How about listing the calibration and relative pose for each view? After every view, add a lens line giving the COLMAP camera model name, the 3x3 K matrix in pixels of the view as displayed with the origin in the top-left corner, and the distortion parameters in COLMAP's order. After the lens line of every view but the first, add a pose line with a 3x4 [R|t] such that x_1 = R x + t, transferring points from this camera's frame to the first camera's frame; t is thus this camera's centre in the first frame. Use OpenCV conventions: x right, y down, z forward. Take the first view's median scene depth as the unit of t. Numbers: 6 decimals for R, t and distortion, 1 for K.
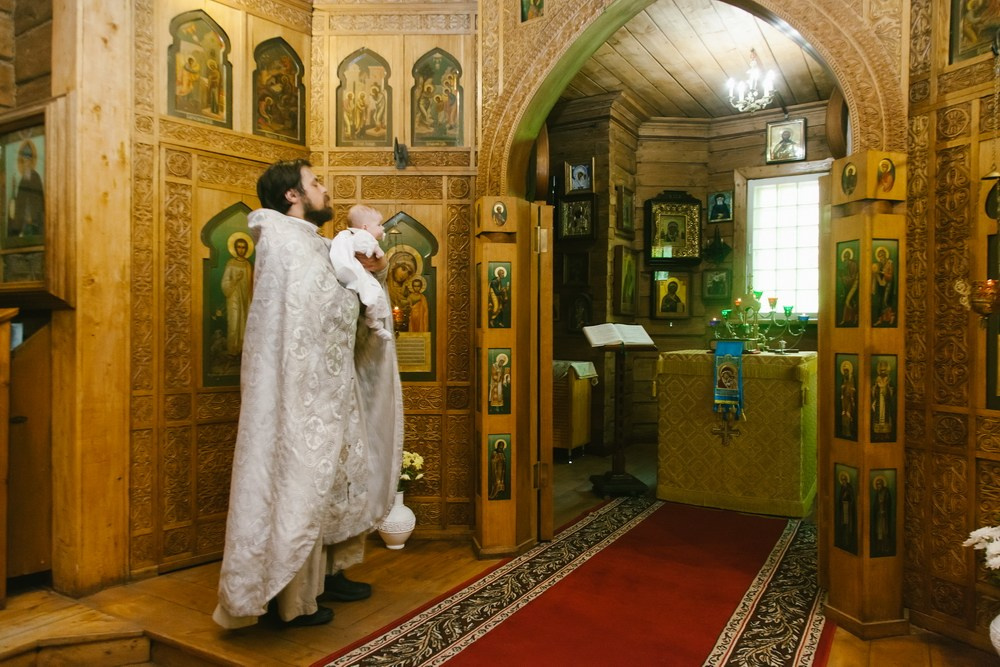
lens RADIAL K [[637.5, 0, 500.0], [0, 637.5, 333.5], [0, 0, 1]] dist [-0.002483, 0.004066]
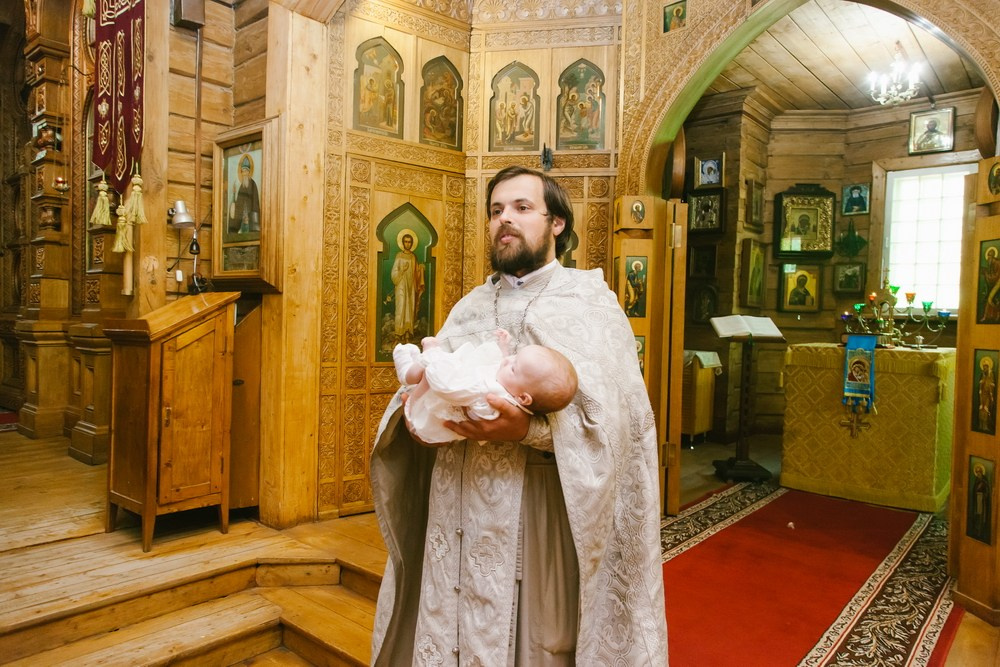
lens RADIAL K [[637.5, 0, 500.0], [0, 637.5, 333.5], [0, 0, 1]] dist [-0.002483, 0.004066]
pose [[0.985692, 0.027155, -0.166352, -0.045337], [-0.024042, 0.999497, 0.020701, 0.002383], [0.166830, -0.016405, 0.985849, -0.110532]]
